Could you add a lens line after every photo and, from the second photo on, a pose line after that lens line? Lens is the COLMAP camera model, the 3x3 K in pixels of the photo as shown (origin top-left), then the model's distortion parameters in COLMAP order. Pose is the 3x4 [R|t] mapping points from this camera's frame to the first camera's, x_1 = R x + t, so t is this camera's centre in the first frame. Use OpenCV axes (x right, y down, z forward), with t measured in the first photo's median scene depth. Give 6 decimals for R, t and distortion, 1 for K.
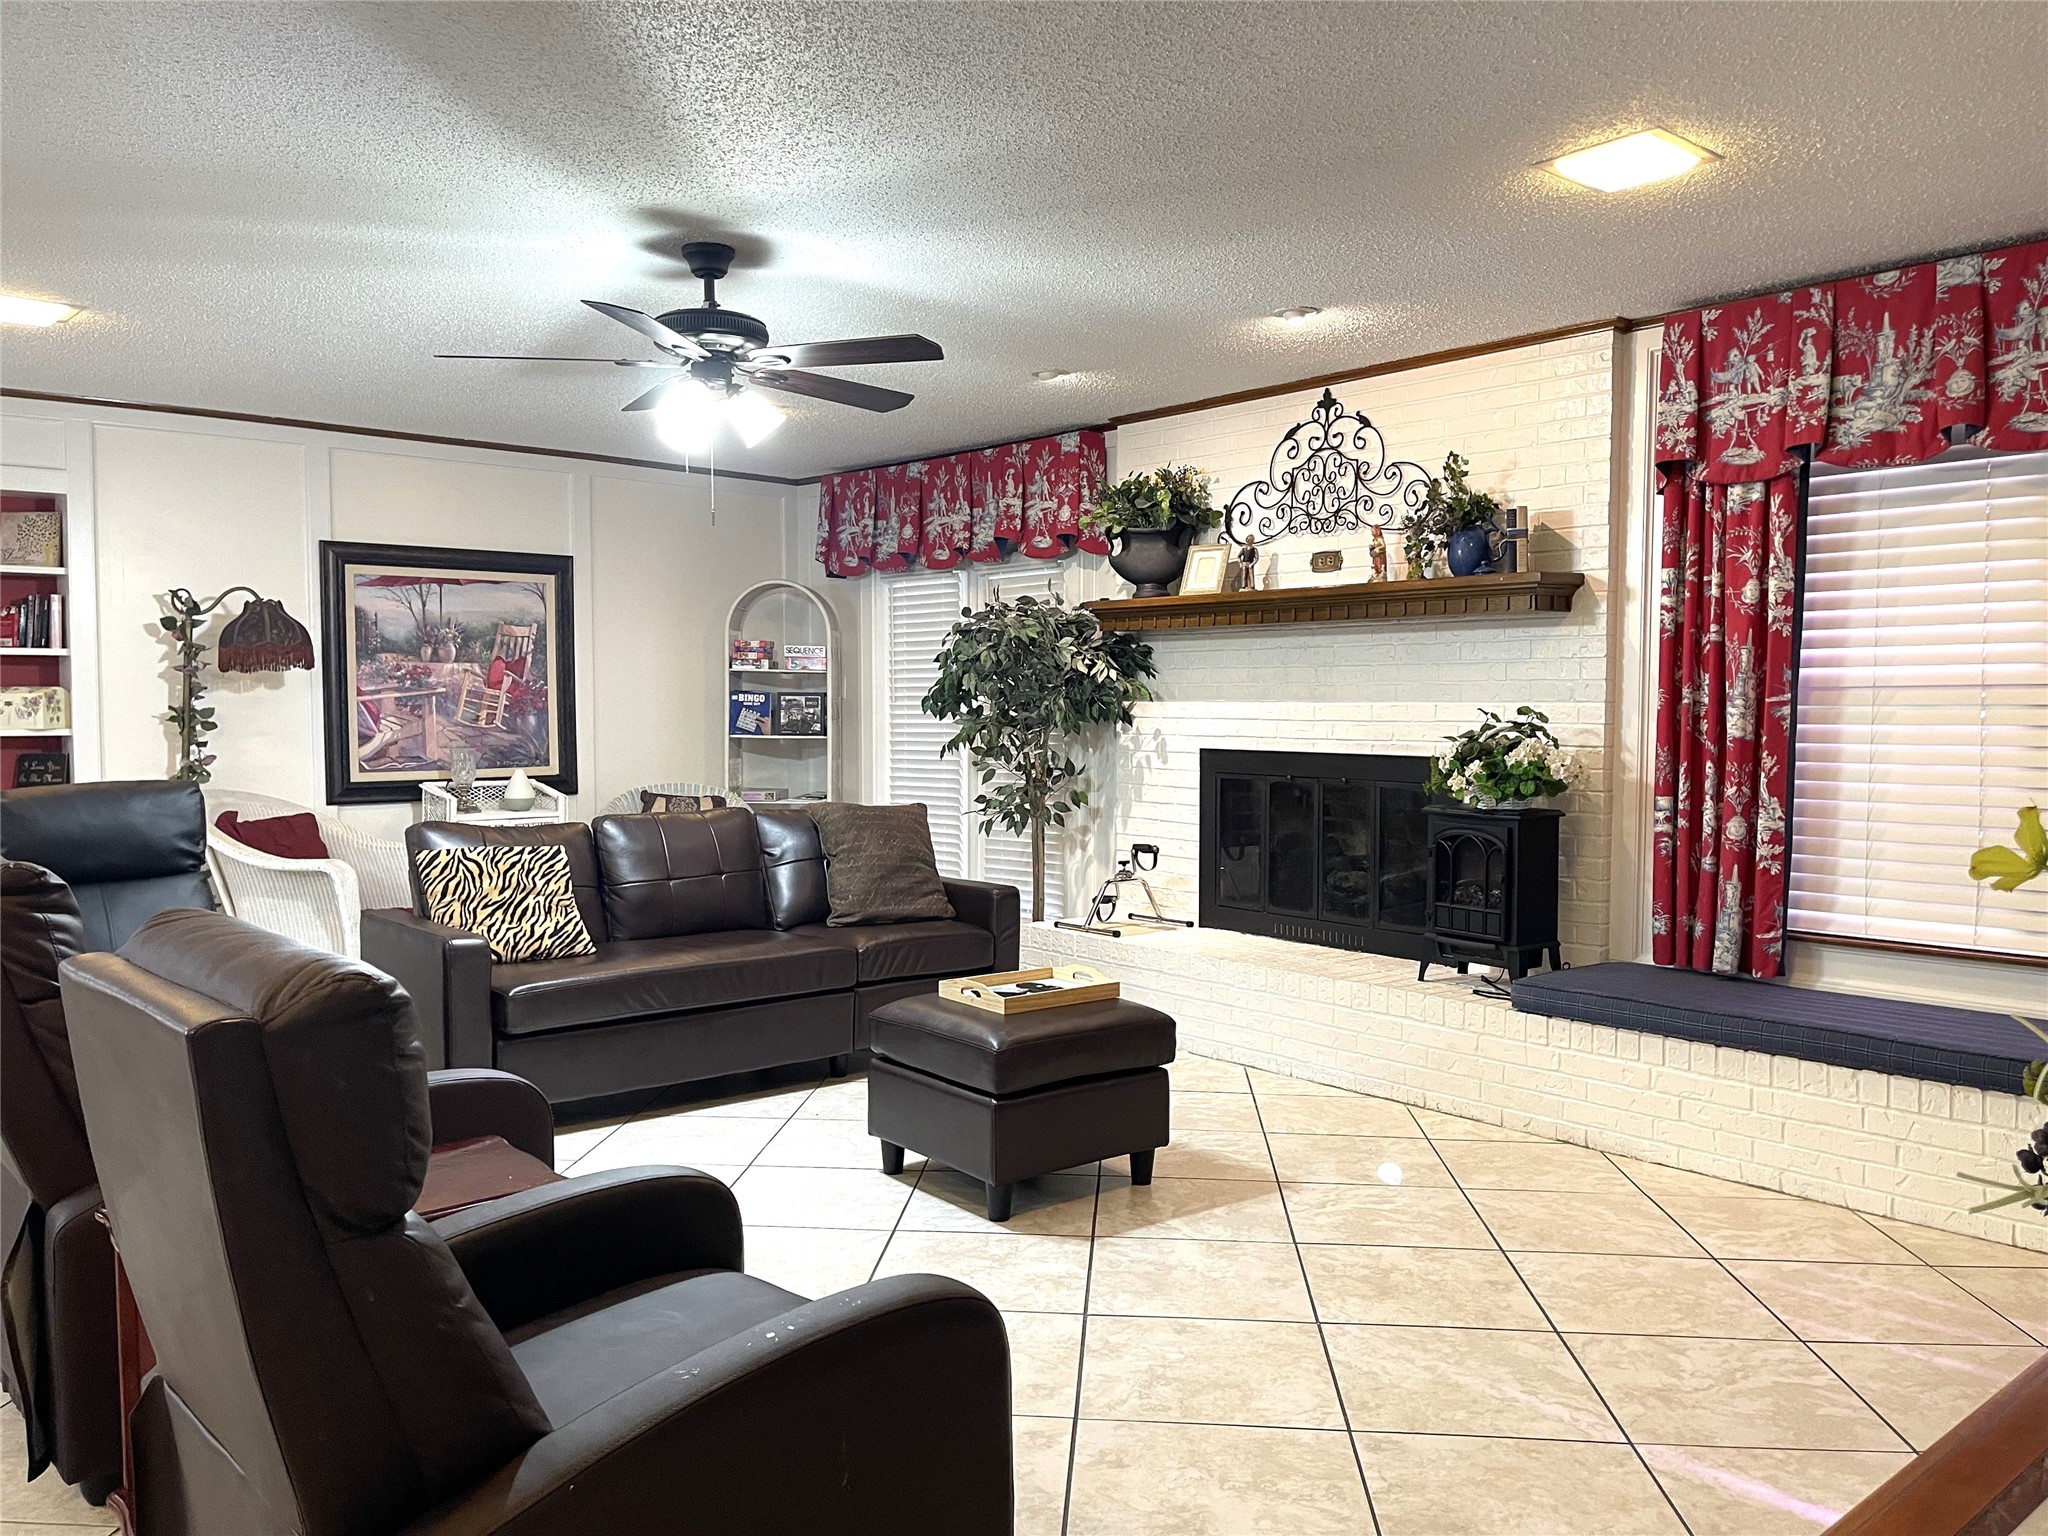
lens RADIAL K [[1540.4, 0, 1040.5], [0, 1540.4, 772.9], [0, 0, 1]] dist [0.073241, -0.093773]
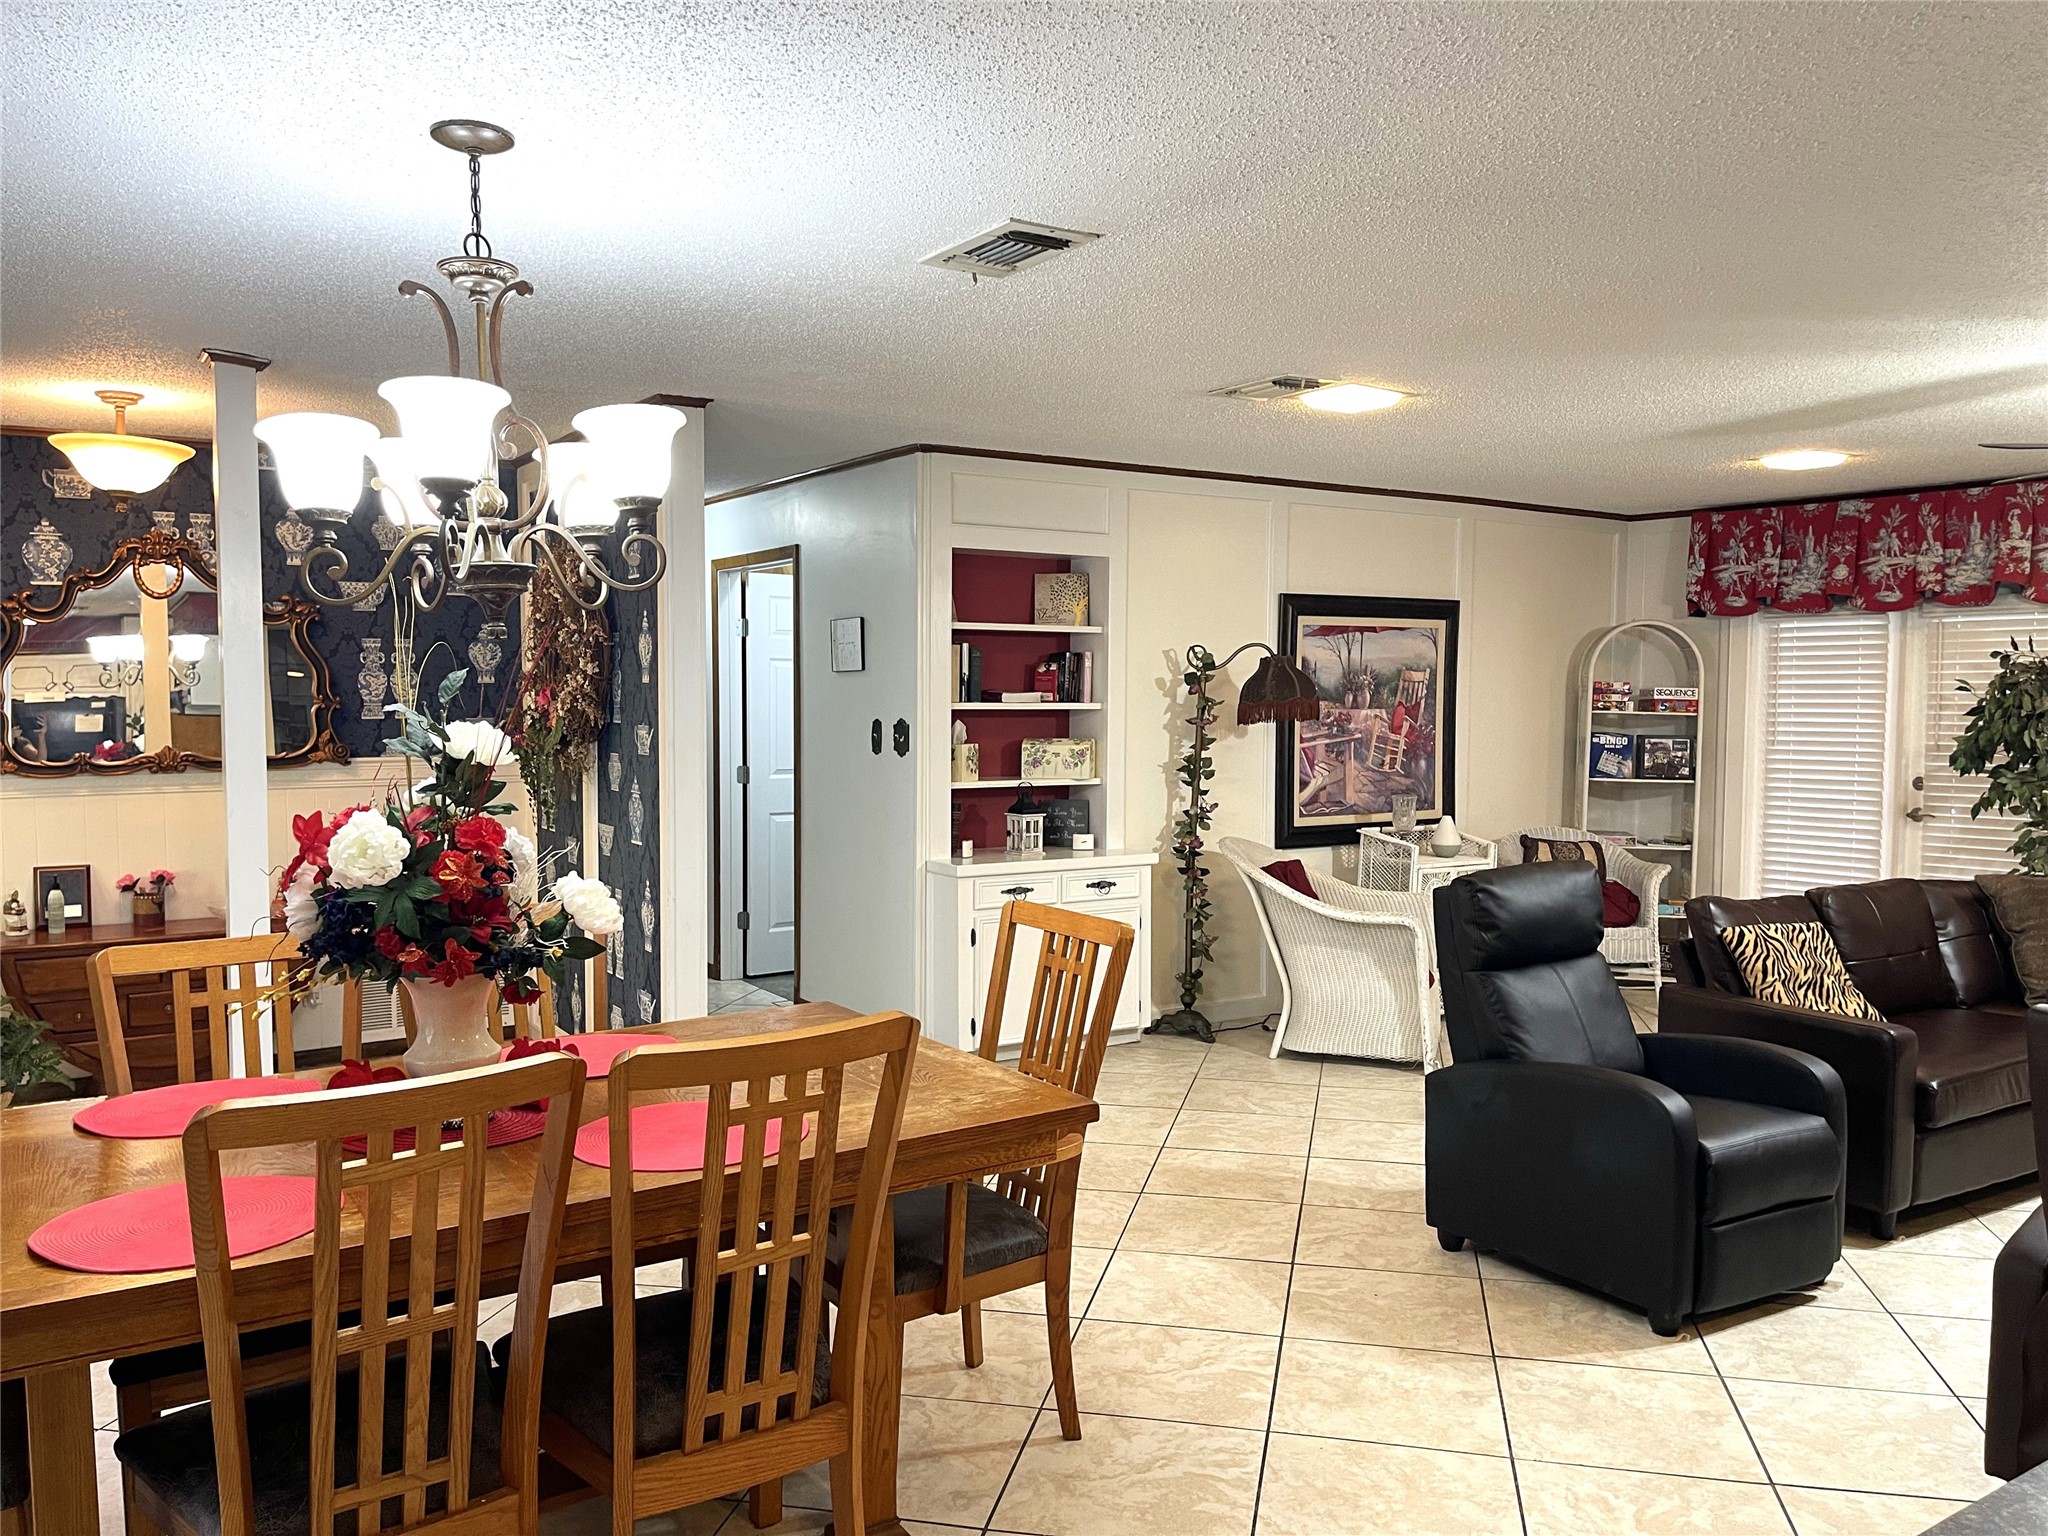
lens RADIAL K [[1540.4, 0, 1016.6], [0, 1540.4, 778.1], [0, 0, 1]] dist [0.073241, -0.093773]
pose [[0.988214, 0.012388, -0.152577, -0.563208], [-0.011015, 0.999891, 0.009839, -0.041307], [0.152682, -0.008043, 0.988243, -0.046994]]
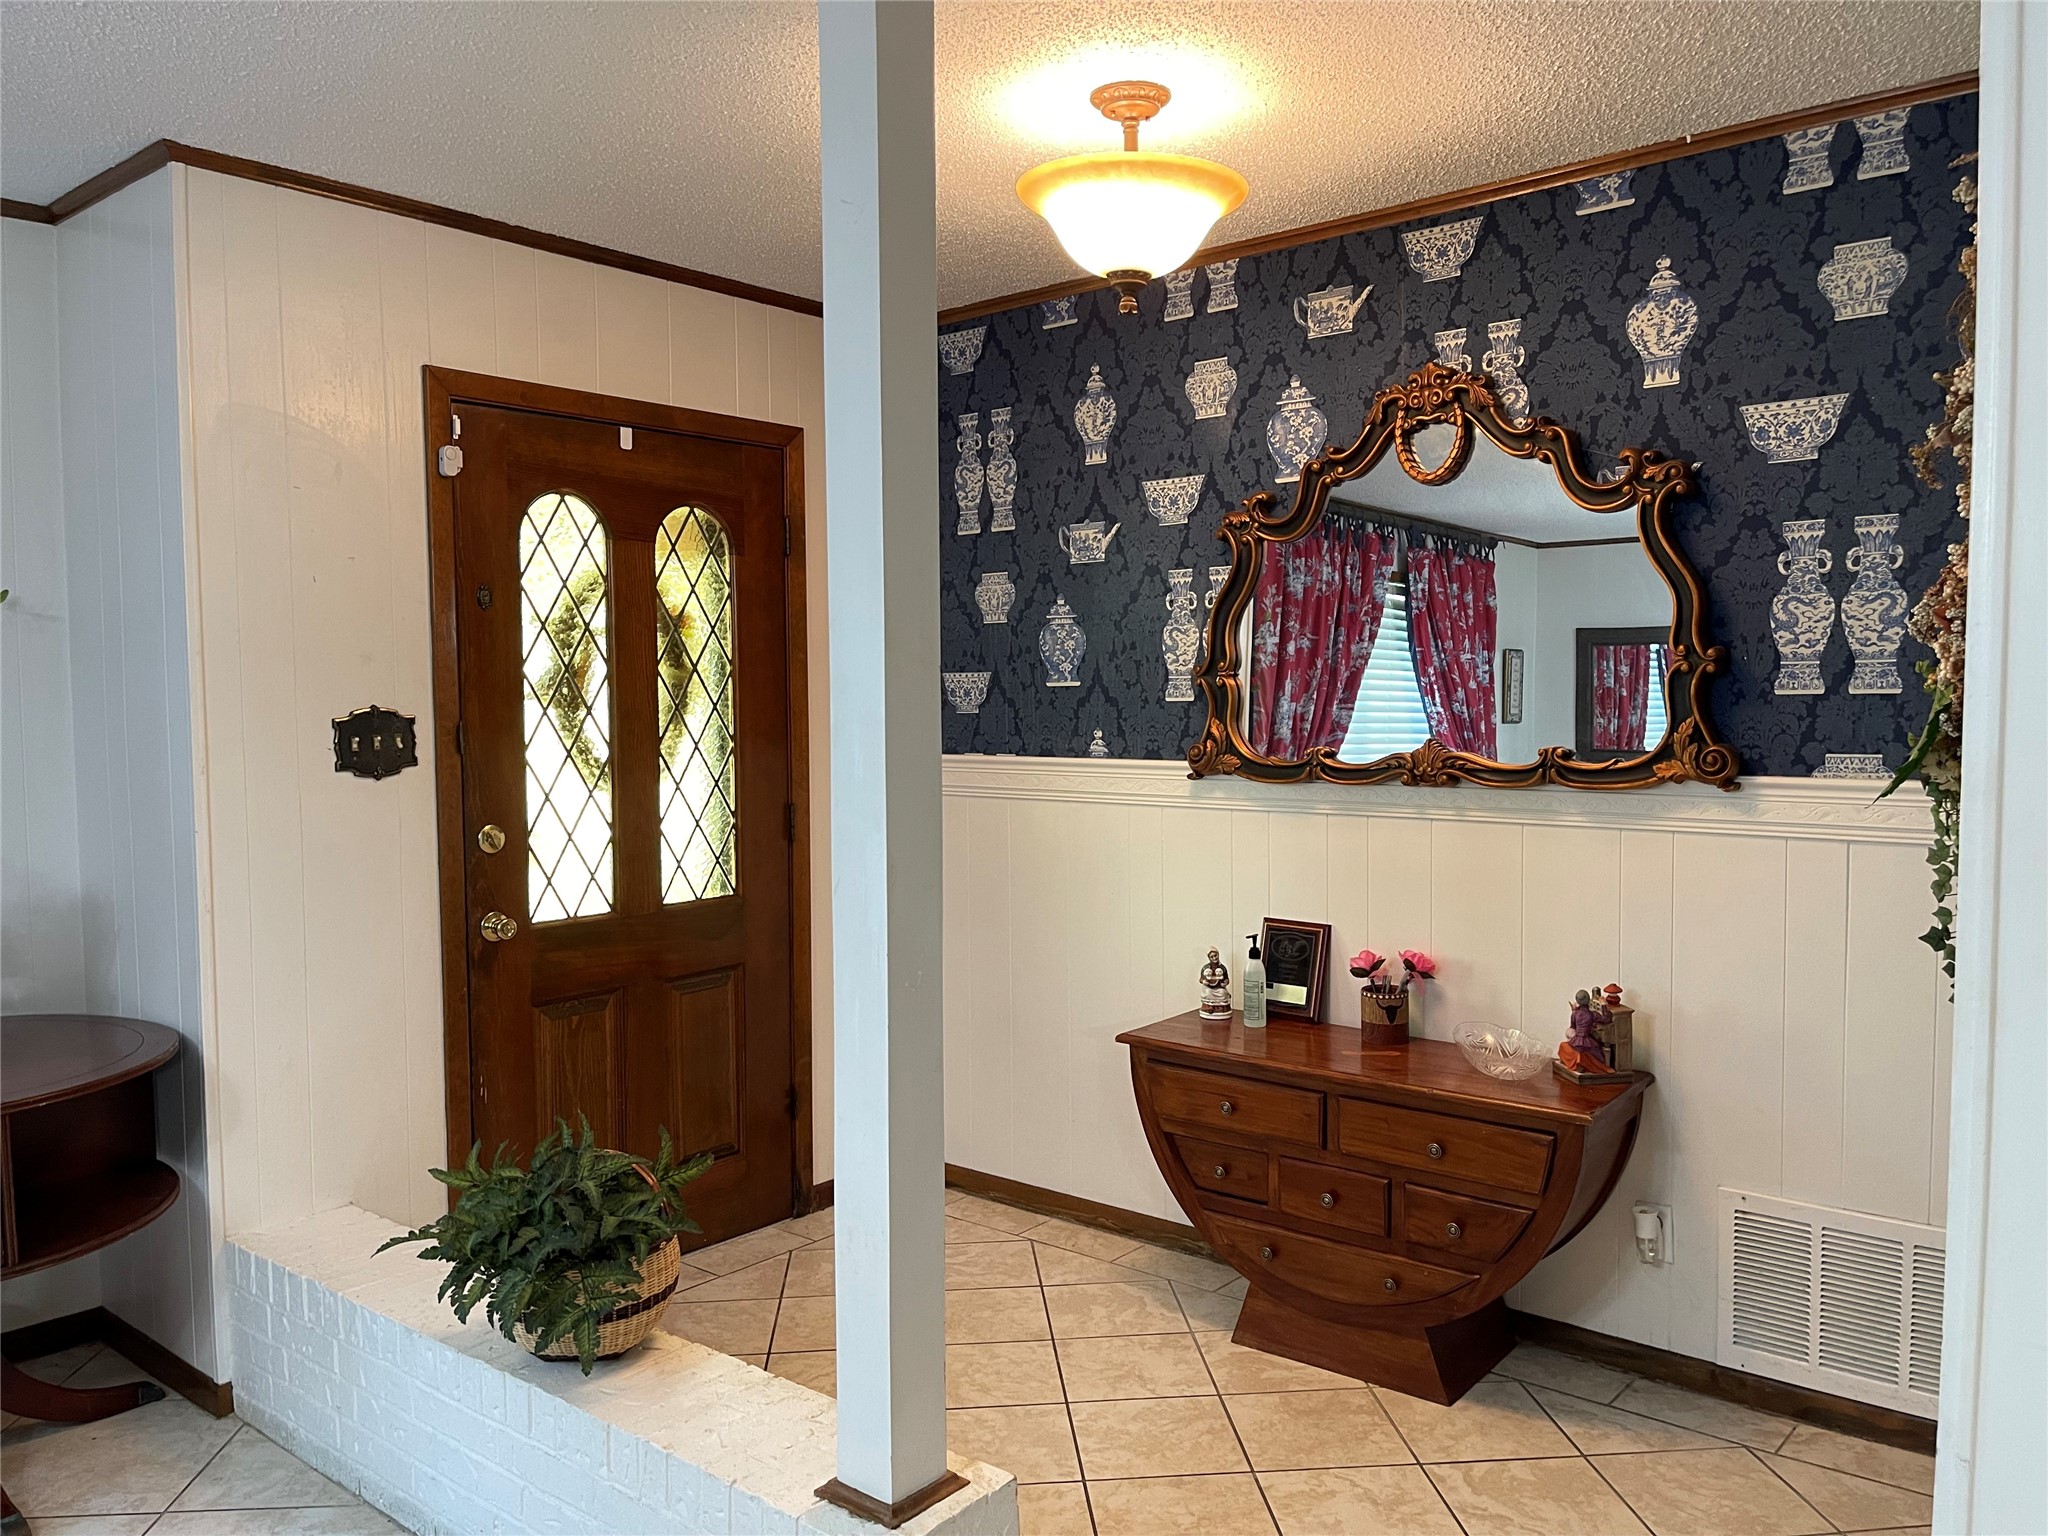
lens RADIAL K [[1540.4, 0, 1041.2], [0, 1540.4, 776.0], [0, 0, 1]] dist [0.073241, -0.093773]
pose [[0.168121, 0.059093, -0.983993, -0.716695], [-0.041608, 0.997737, 0.052810, -0.057188], [0.984888, 0.032064, 0.170200, 0.633790]]
